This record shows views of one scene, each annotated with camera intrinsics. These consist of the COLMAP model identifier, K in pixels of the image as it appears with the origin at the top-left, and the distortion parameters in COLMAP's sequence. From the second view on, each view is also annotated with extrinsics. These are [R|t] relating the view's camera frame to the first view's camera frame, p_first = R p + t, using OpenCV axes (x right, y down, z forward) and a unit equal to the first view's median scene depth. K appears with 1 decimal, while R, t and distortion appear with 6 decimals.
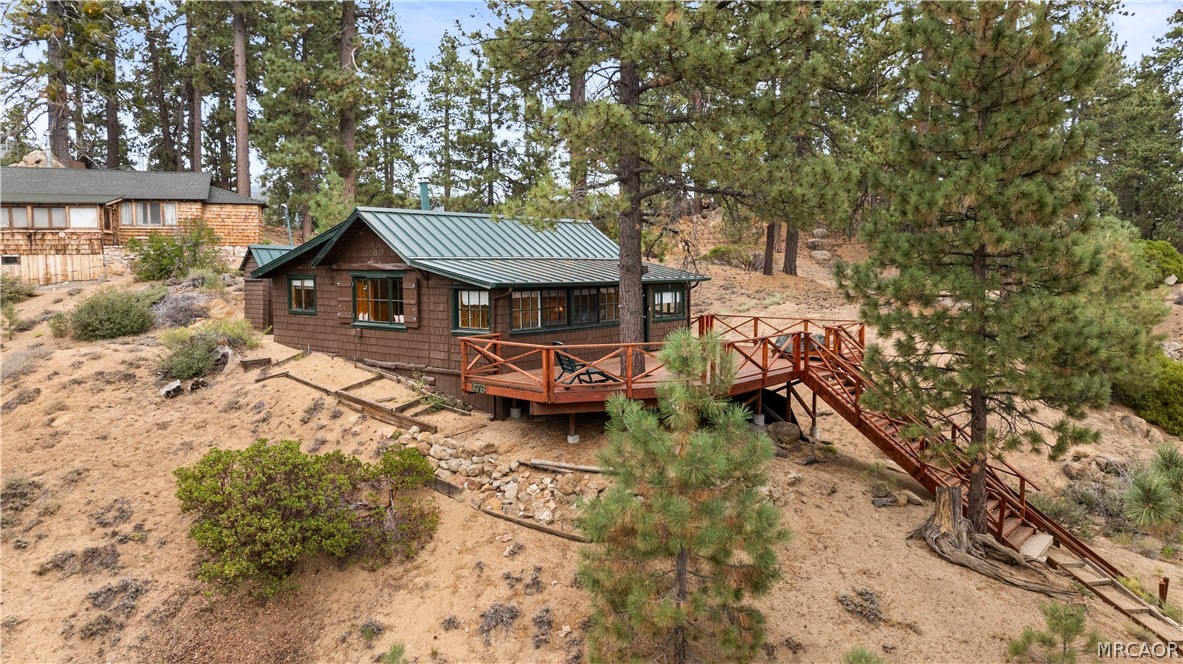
lens RADIAL K [[827.3, 0, 591.5], [0, 827.3, 332.0], [0, 0, 1]] dist [-0.056676, 0.041052]
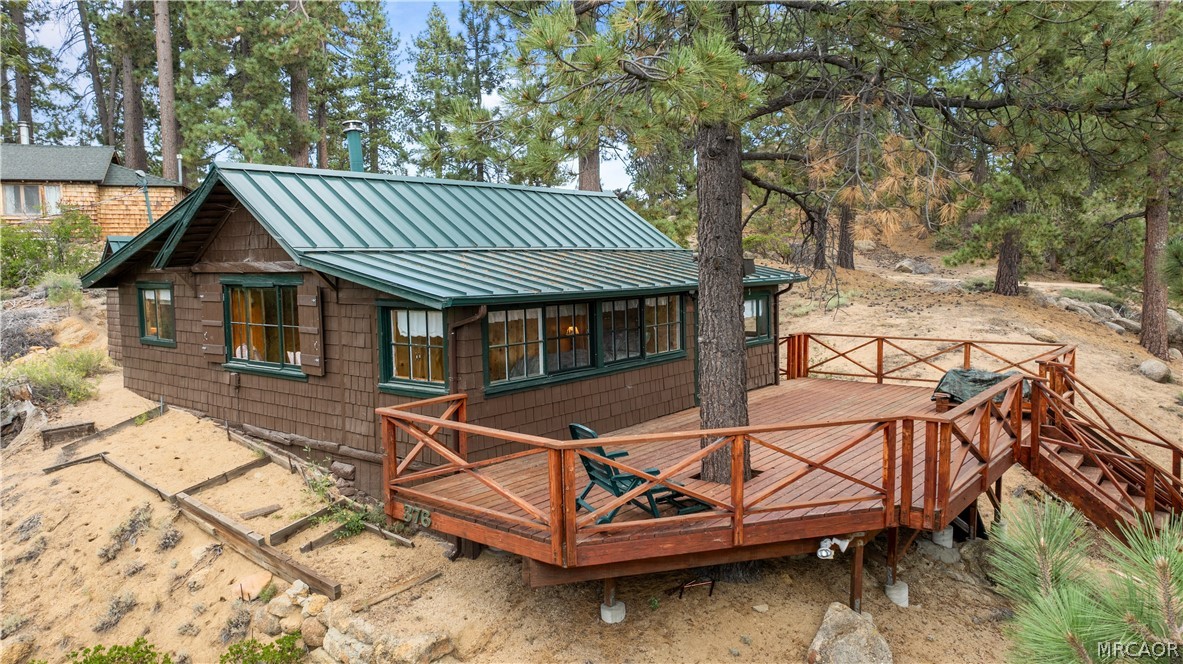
lens RADIAL K [[827.3, 0, 591.5], [0, 827.3, 332.0], [0, 0, 1]] dist [-0.056676, 0.041052]
pose [[0.999897, -0.013808, -0.004027, -0.025786], [0.013832, 0.999886, 0.005974, -0.034312], [0.003944, -0.006029, 0.999974, 0.429855]]
